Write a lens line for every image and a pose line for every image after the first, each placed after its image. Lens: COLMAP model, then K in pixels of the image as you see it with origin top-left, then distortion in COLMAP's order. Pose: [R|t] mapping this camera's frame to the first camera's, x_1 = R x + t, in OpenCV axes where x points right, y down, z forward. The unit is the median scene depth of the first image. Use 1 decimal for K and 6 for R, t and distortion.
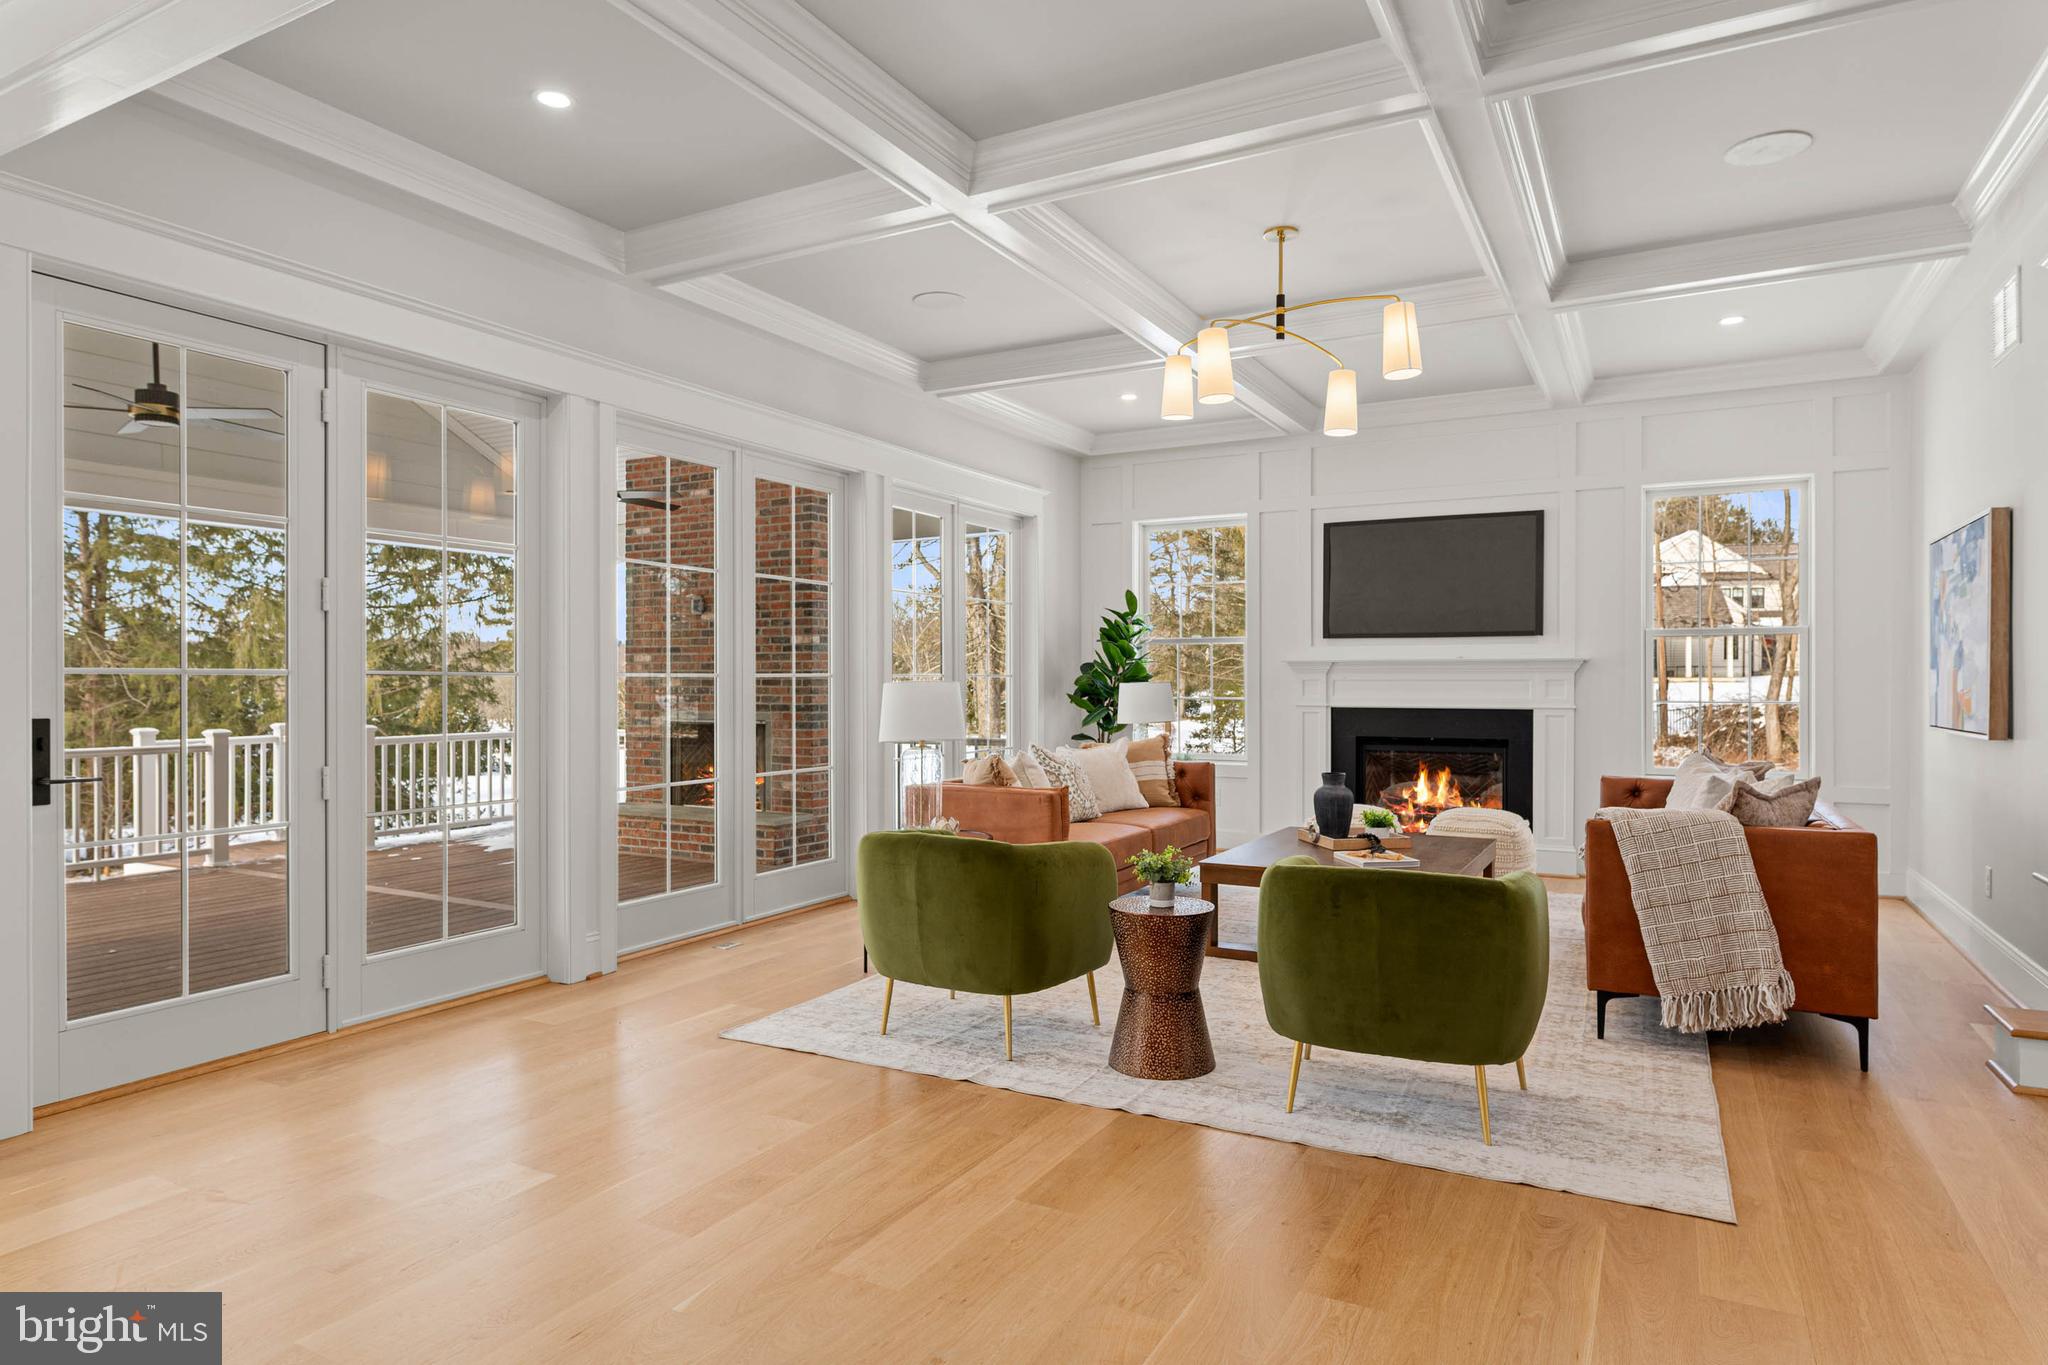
lens RADIAL K [[1166.5, 0, 1020.9], [0, 1166.5, 686.6], [0, 0, 1]] dist [0.000804, -0.000435]
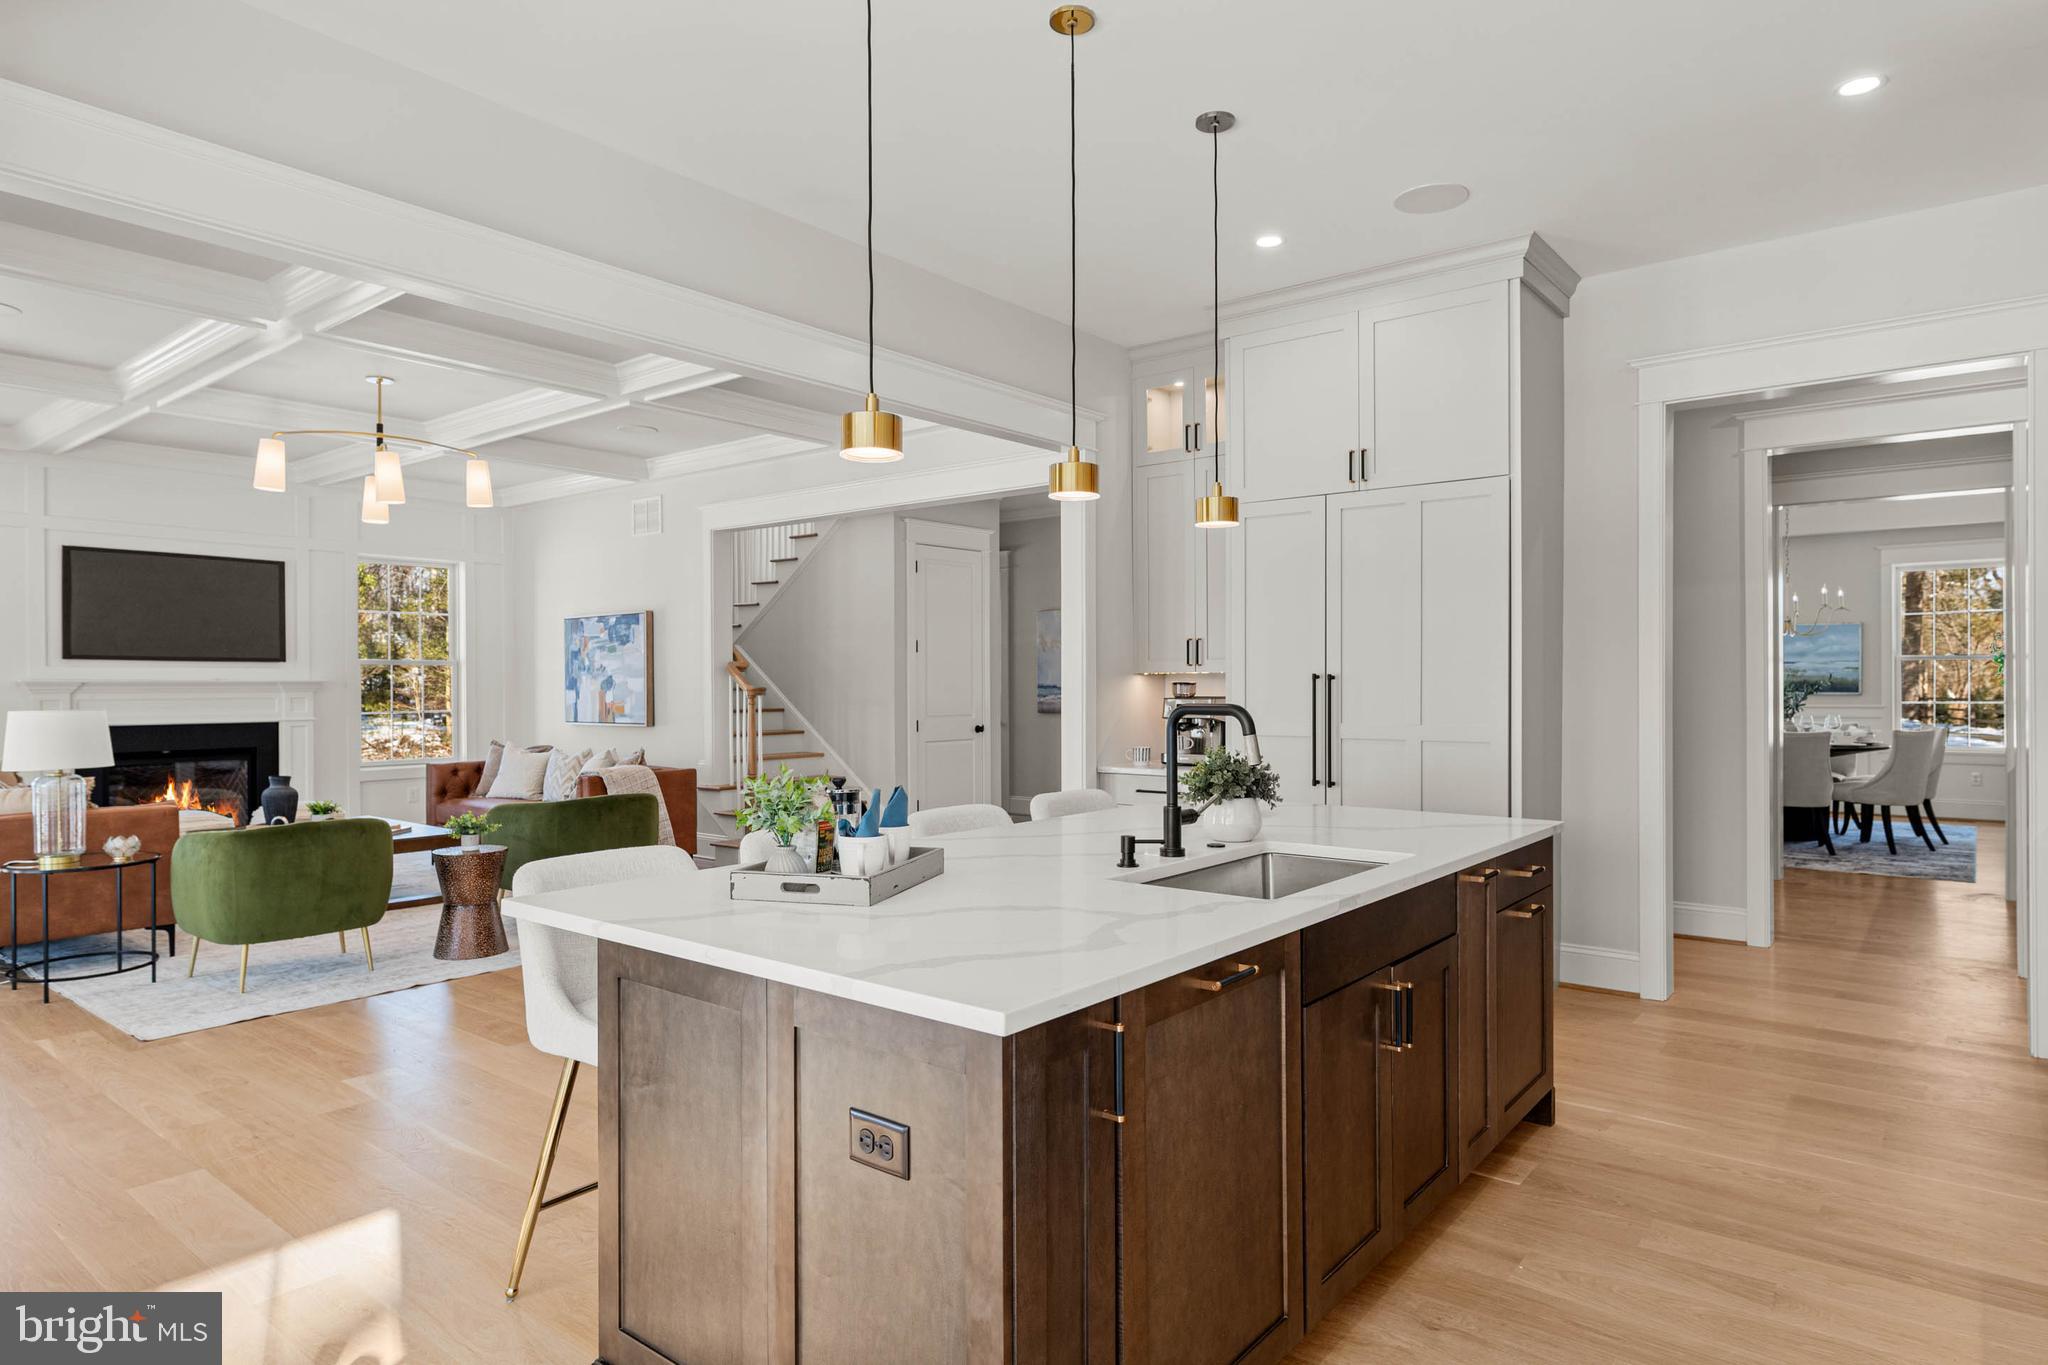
lens RADIAL K [[1166.5, 0, 1016.7], [0, 1166.5, 677.6], [0, 0, 1]] dist [0.000804, -0.000435]
pose [[0.181015, 0.001342, 0.983479, -0.565074], [0.008318, 0.999961, -0.002895, -0.015187], [-0.983445, 0.008704, 0.180997, 0.008669]]
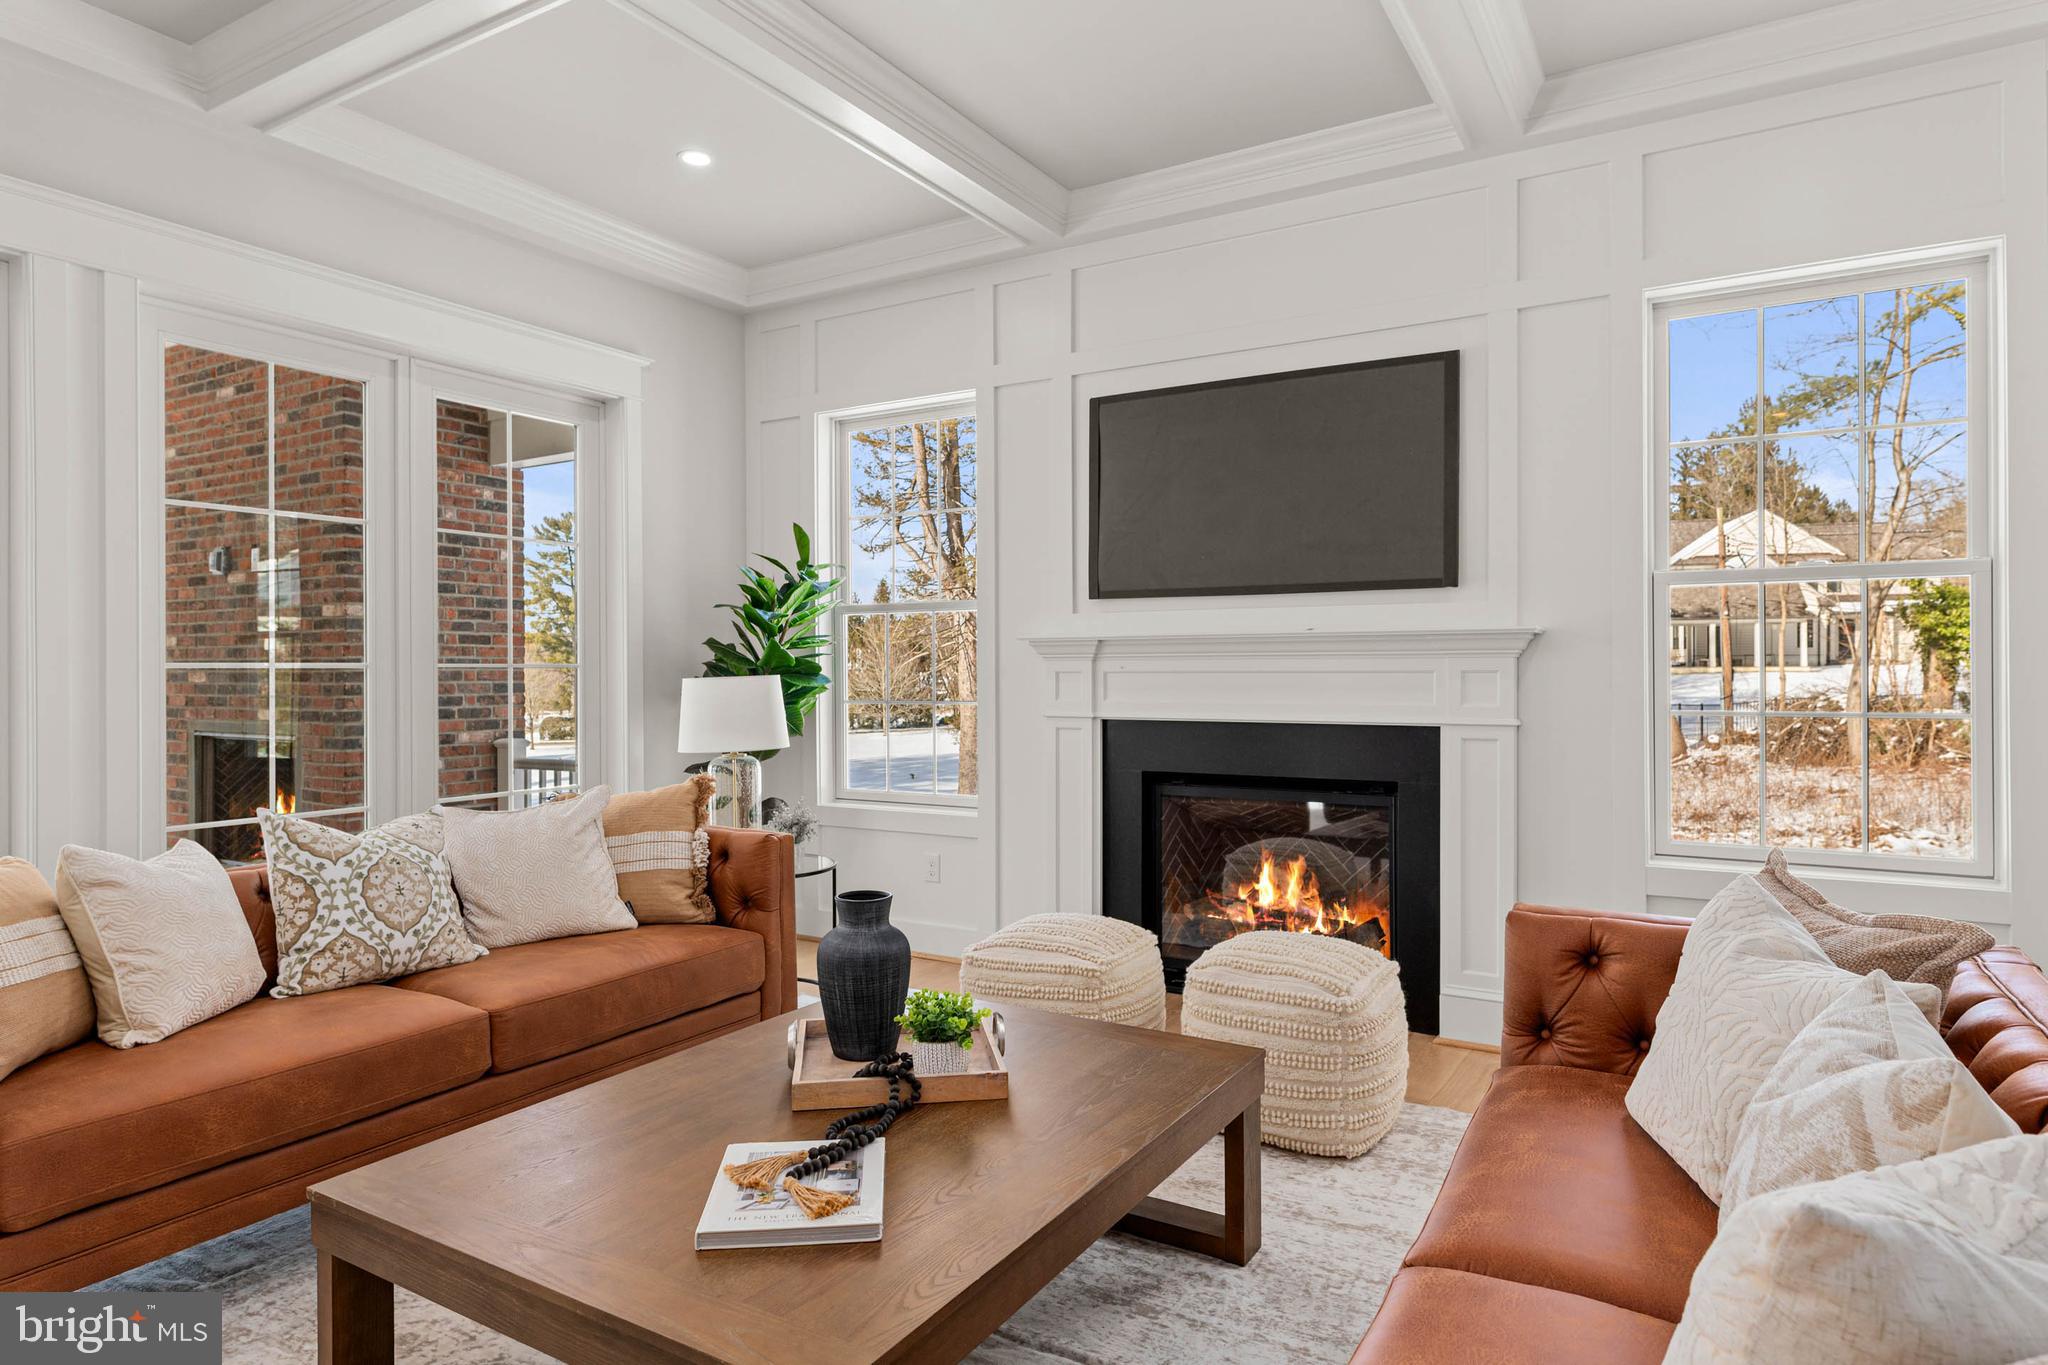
lens RADIAL K [[1166.5, 0, 1021.3], [0, 1166.5, 677.1], [0, 0, 1]] dist [0.000804, -0.000435]
pose [[0.999023, -0.002193, -0.044135, 0.243687], [0.002170, 0.999997, -0.000585, -0.002666], [0.044136, 0.000489, 0.999025, 0.413648]]
